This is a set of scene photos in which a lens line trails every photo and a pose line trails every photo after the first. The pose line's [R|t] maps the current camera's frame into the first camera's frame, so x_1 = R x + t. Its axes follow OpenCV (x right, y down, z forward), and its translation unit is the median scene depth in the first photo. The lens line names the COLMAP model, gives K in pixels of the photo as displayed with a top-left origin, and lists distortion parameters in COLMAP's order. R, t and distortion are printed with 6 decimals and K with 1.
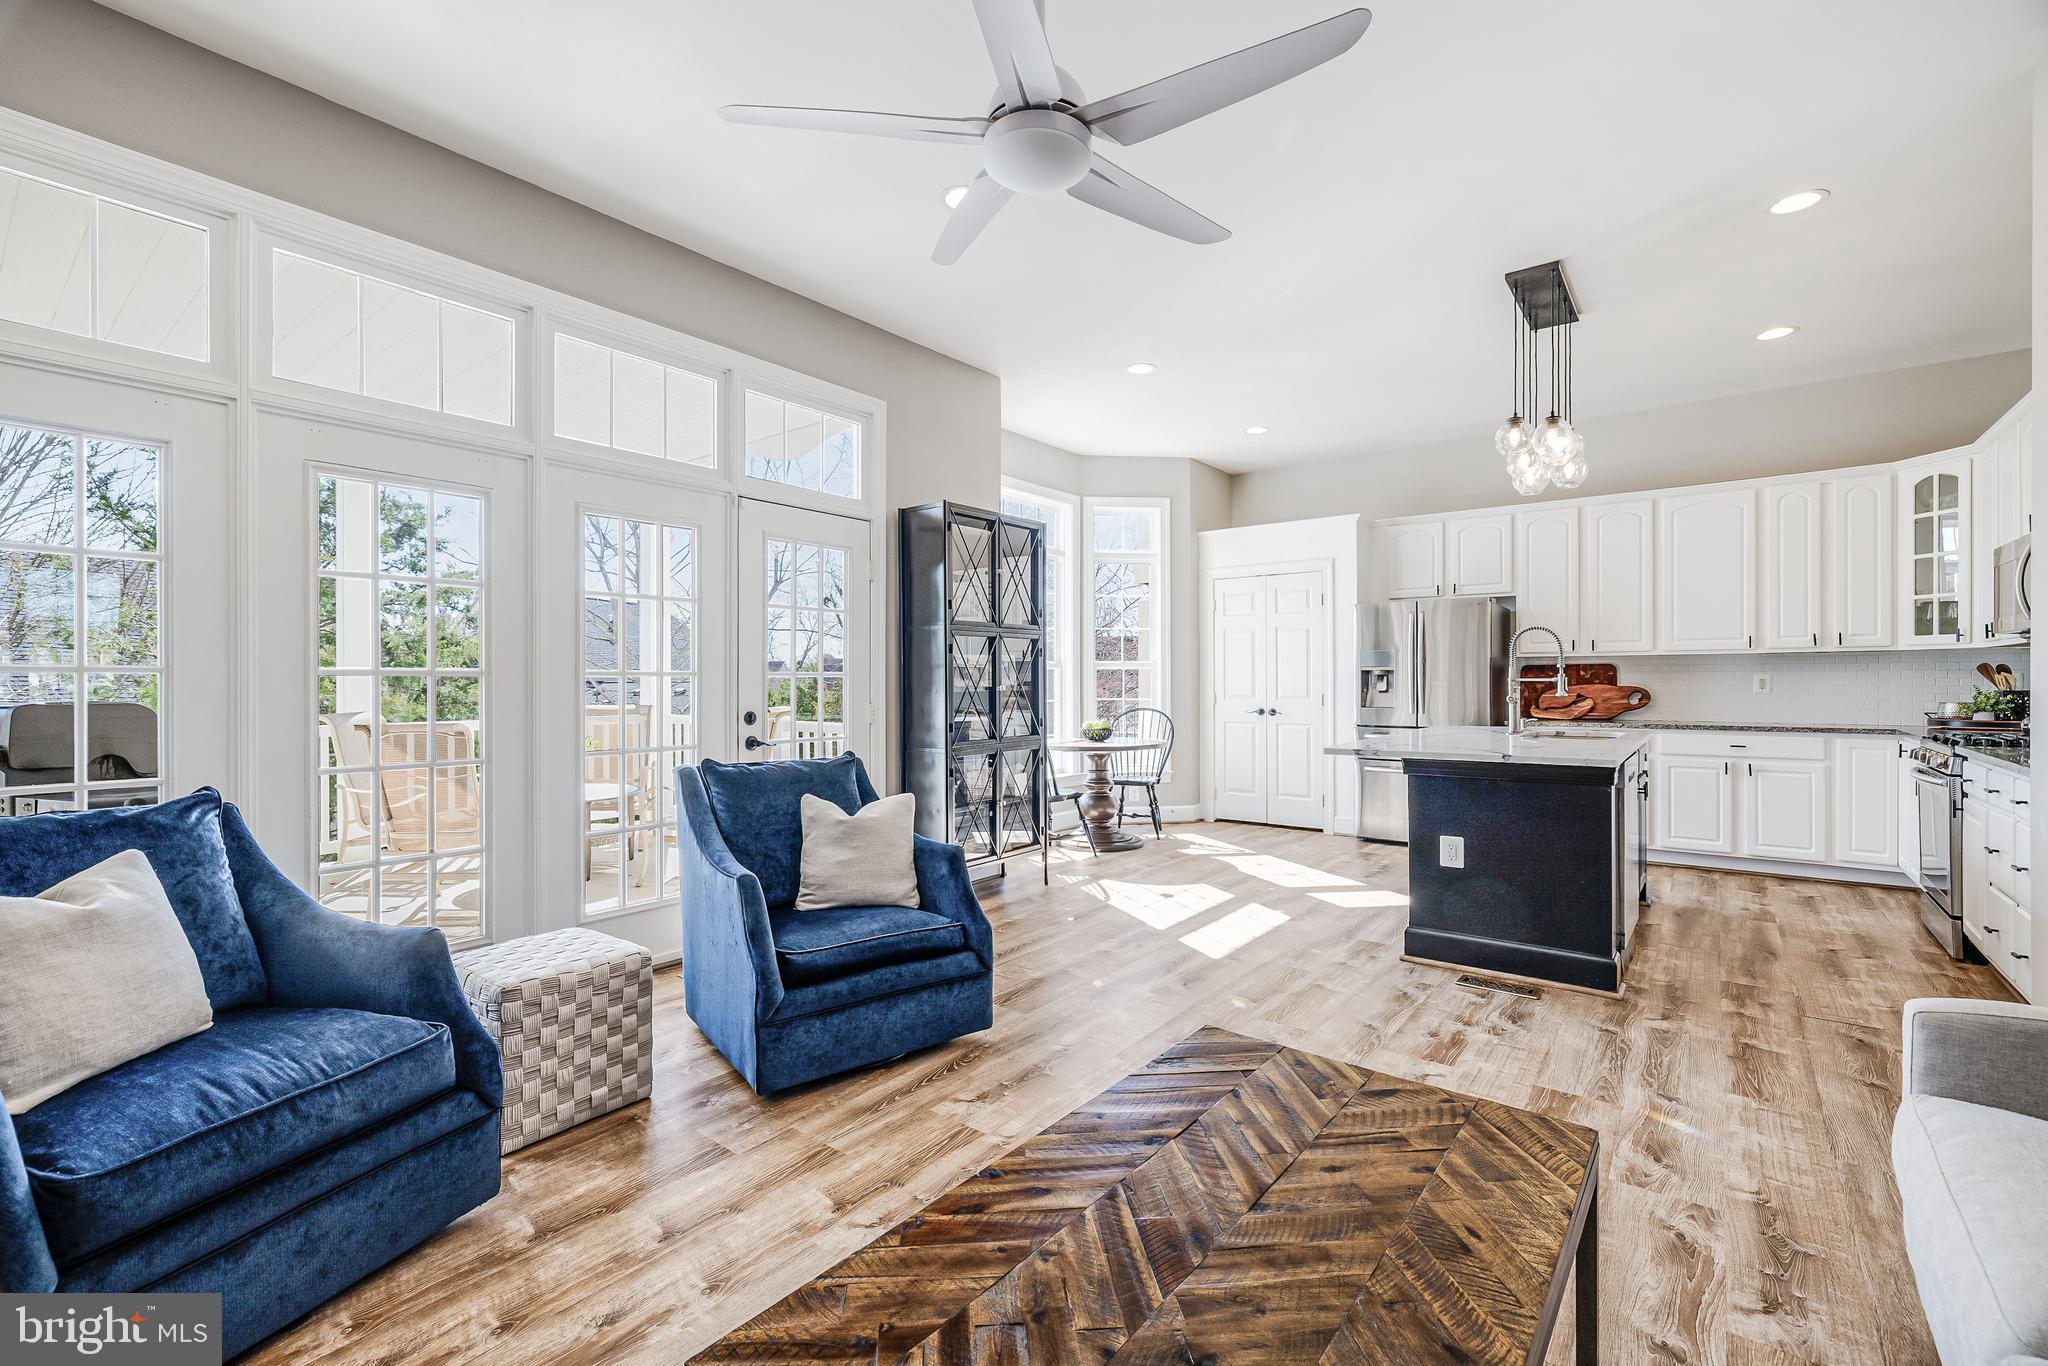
lens RADIAL K [[886.8, 0, 1020.2], [0, 886.8, 690.1], [0, 0, 1]] dist [-0.000554, -0.000233]
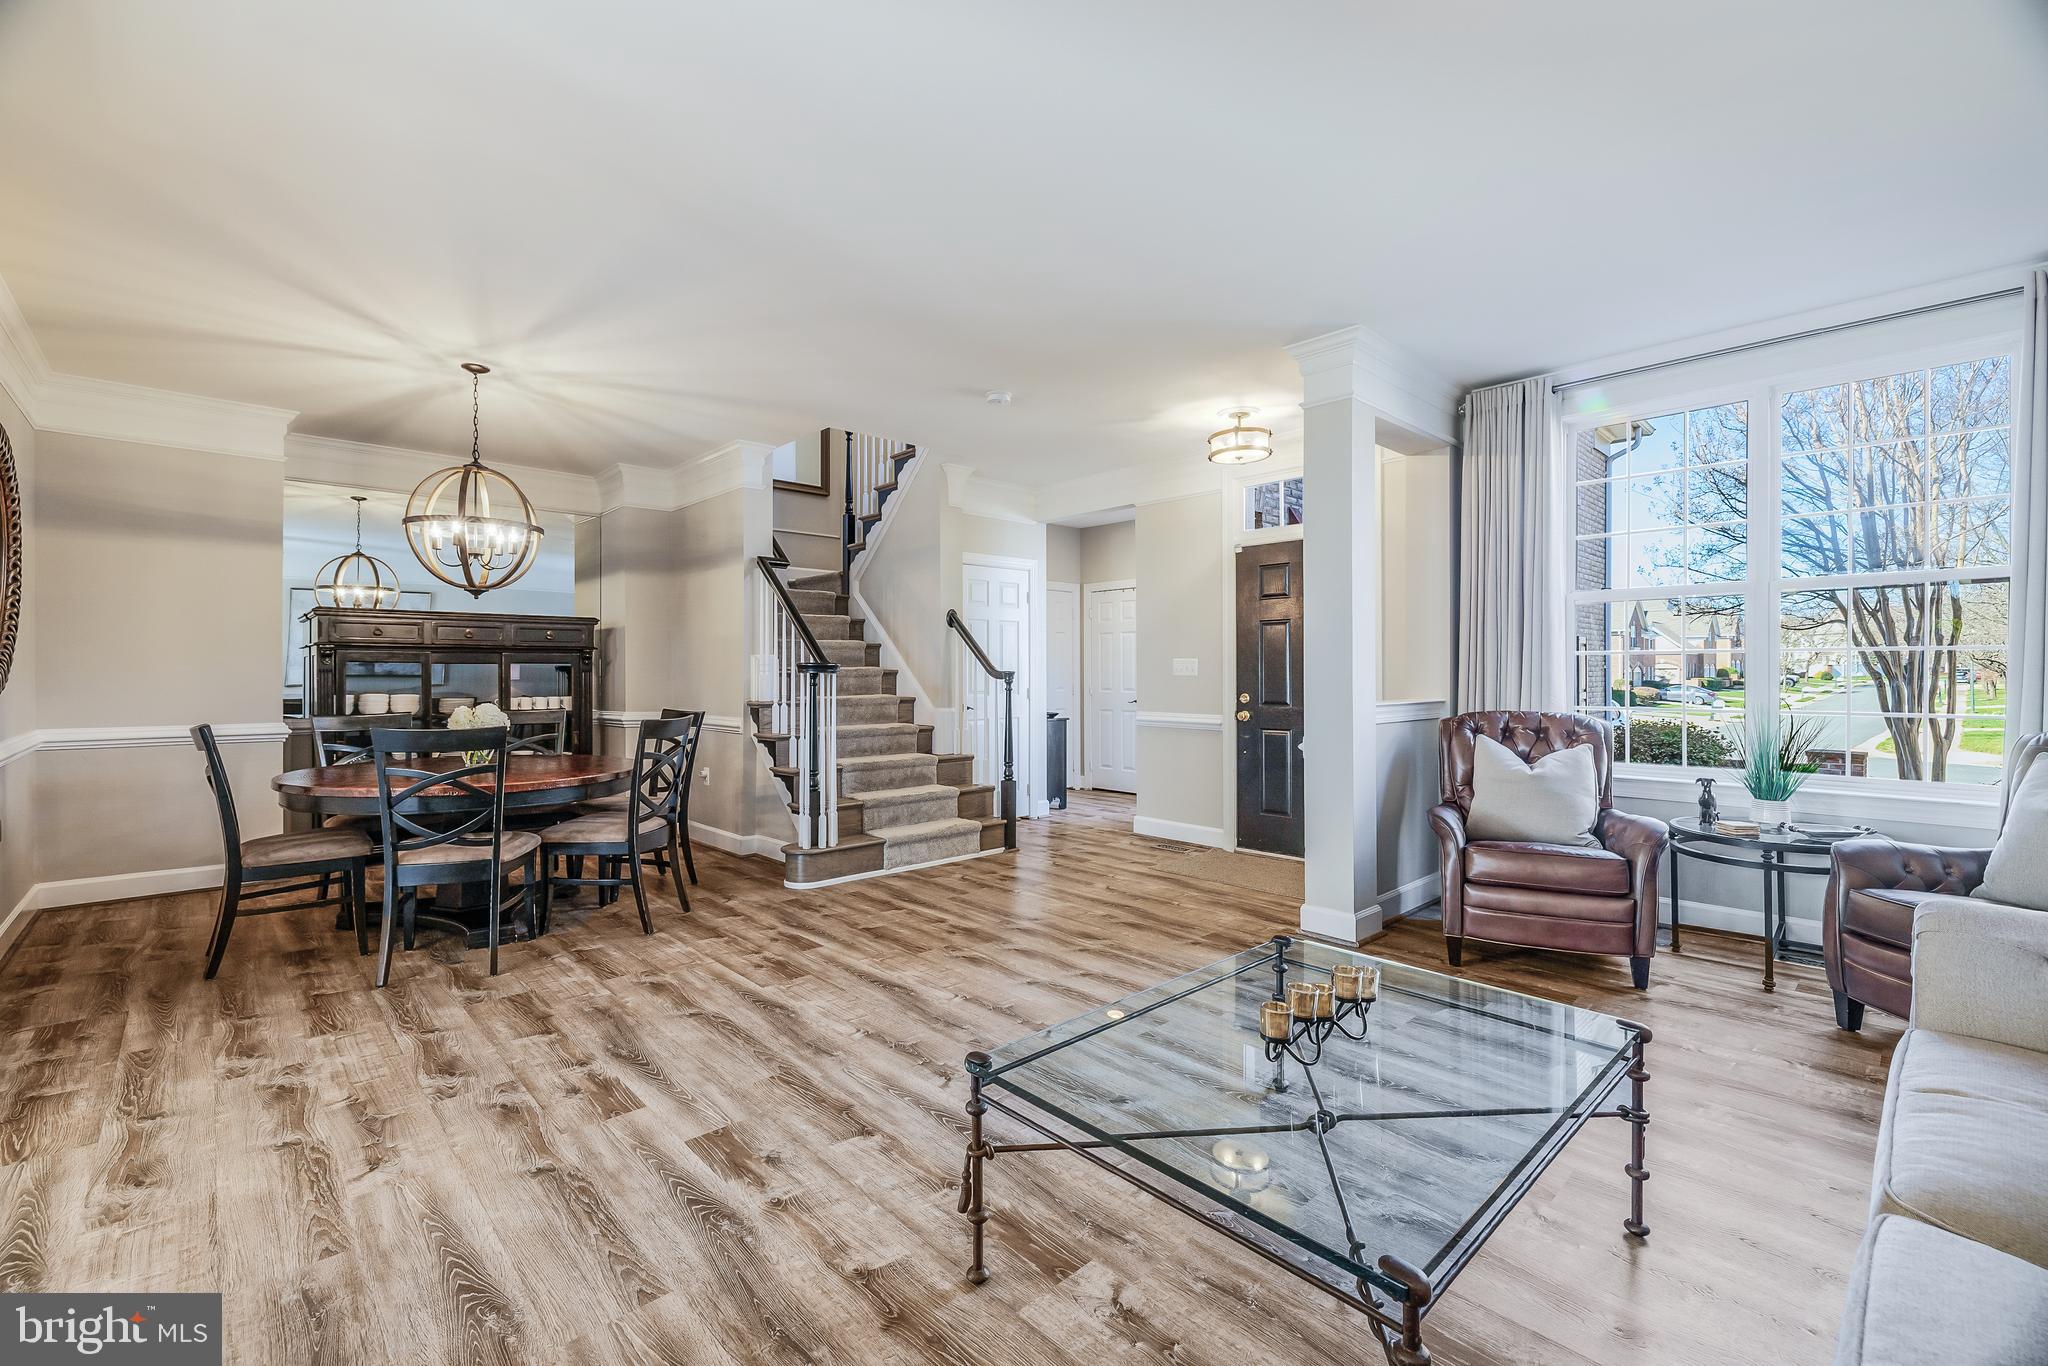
lens RADIAL K [[857.7, 0, 1024.0], [0, 857.7, 683.0], [0, 0, 1]] dist [-0.001102, -0.000233]
pose [[0.146435, -0.011055, 0.989158, -0.498882], [0.009156, 0.999910, 0.009820, -0.027985], [-0.989178, 0.007619, 0.146523, 0.437854]]
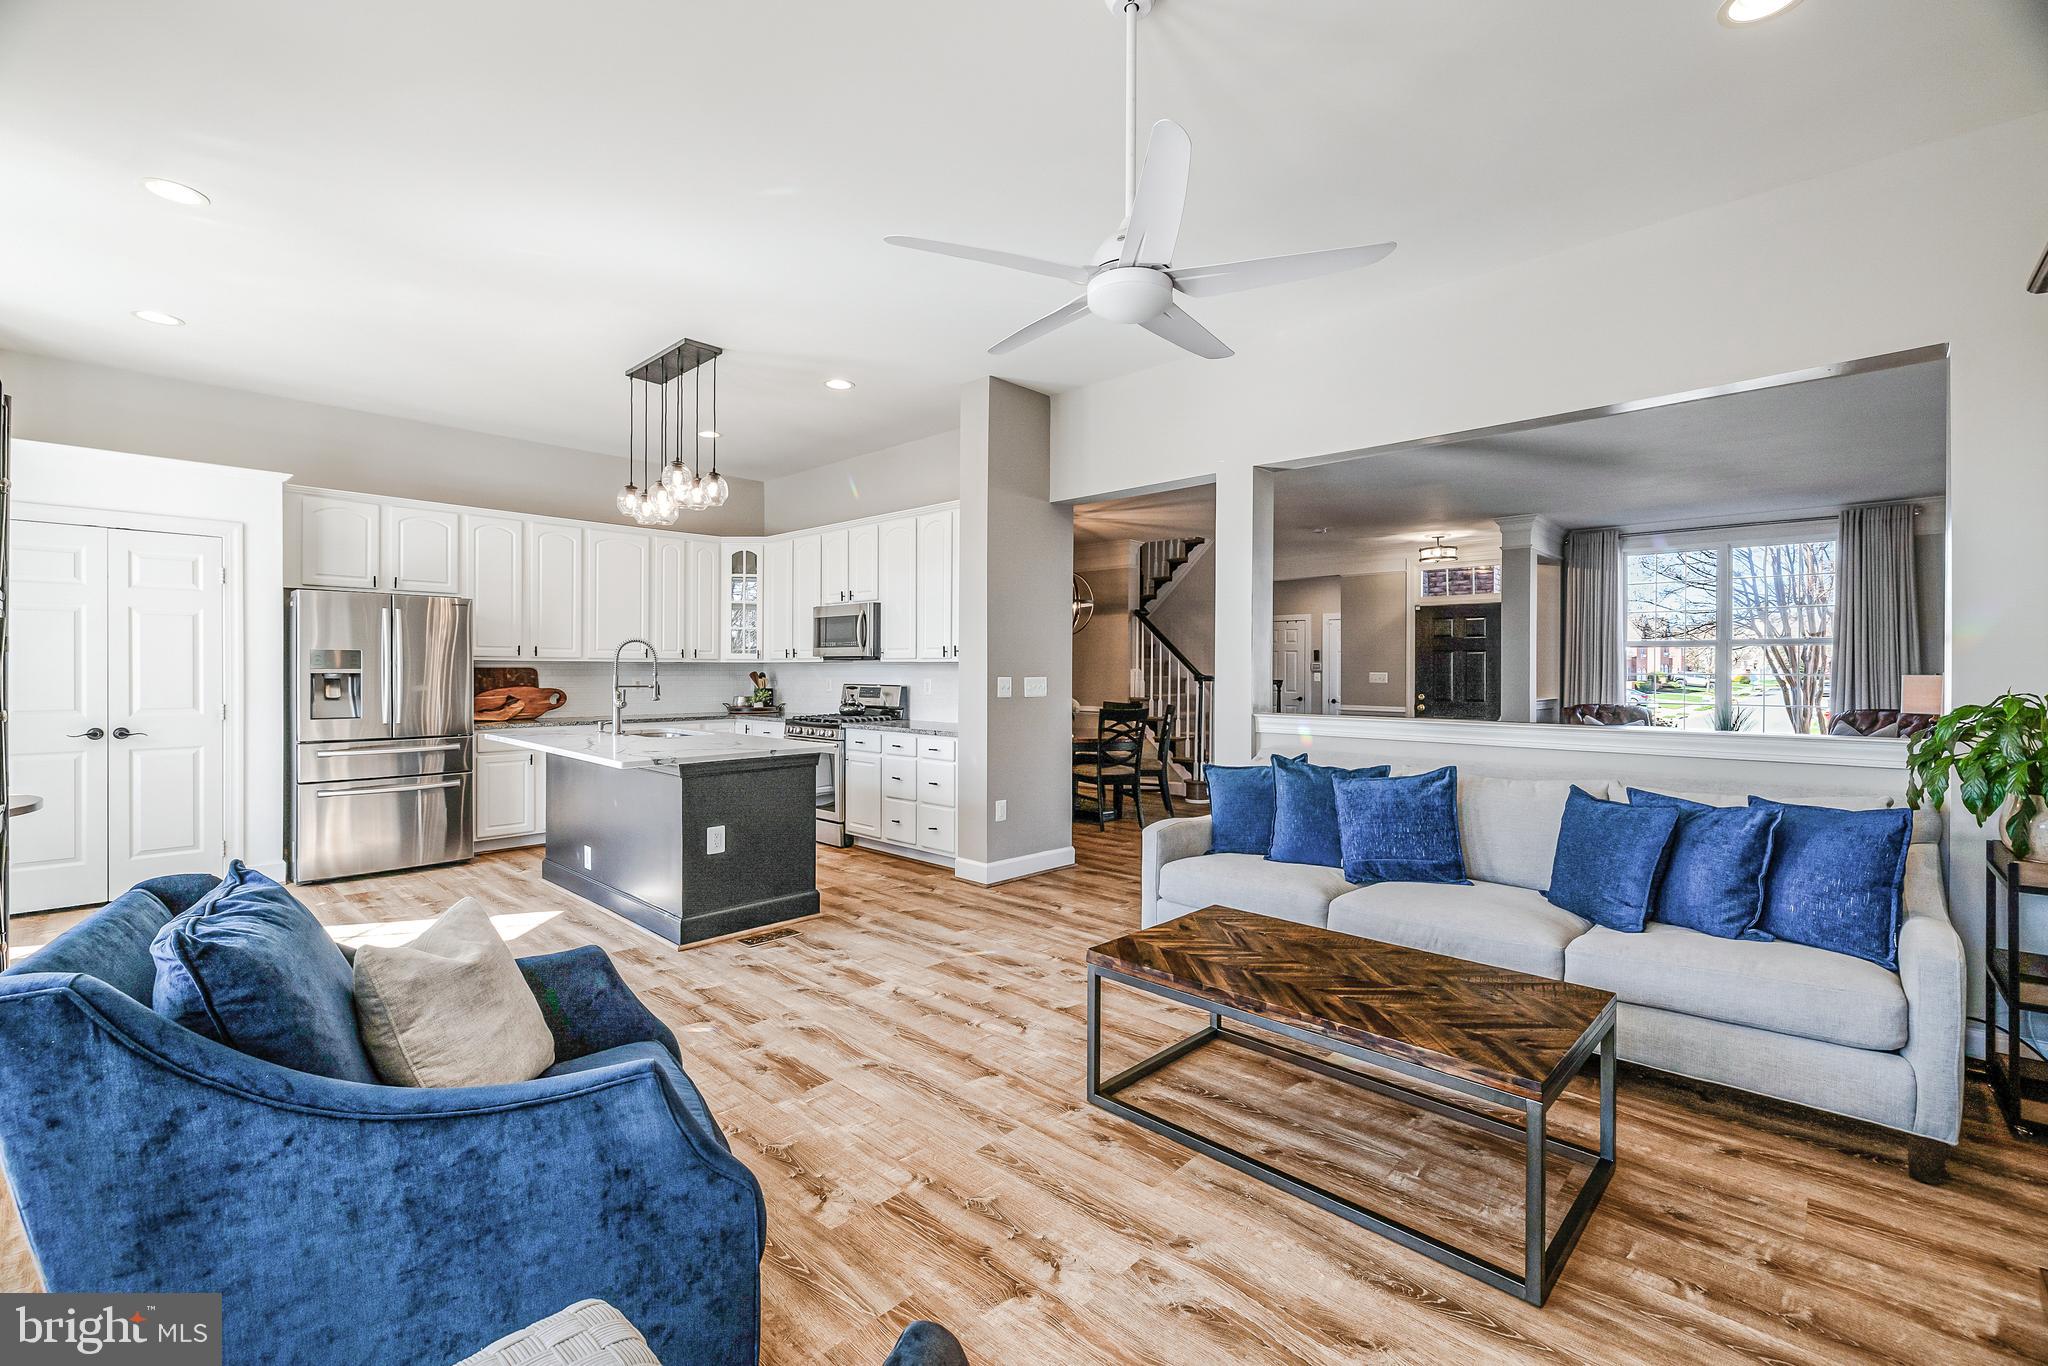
lens RADIAL K [[873.6, 0, 1024.0], [0, 873.6, 683.0], [0, 0, 1]] dist [-0.000695, -0.000039]
pose [[0.082607, -0.009785, 0.996534, -0.654829], [0.005826, 0.999939, 0.009336, -0.031762], [-0.996565, 0.005035, 0.082659, 0.549802]]
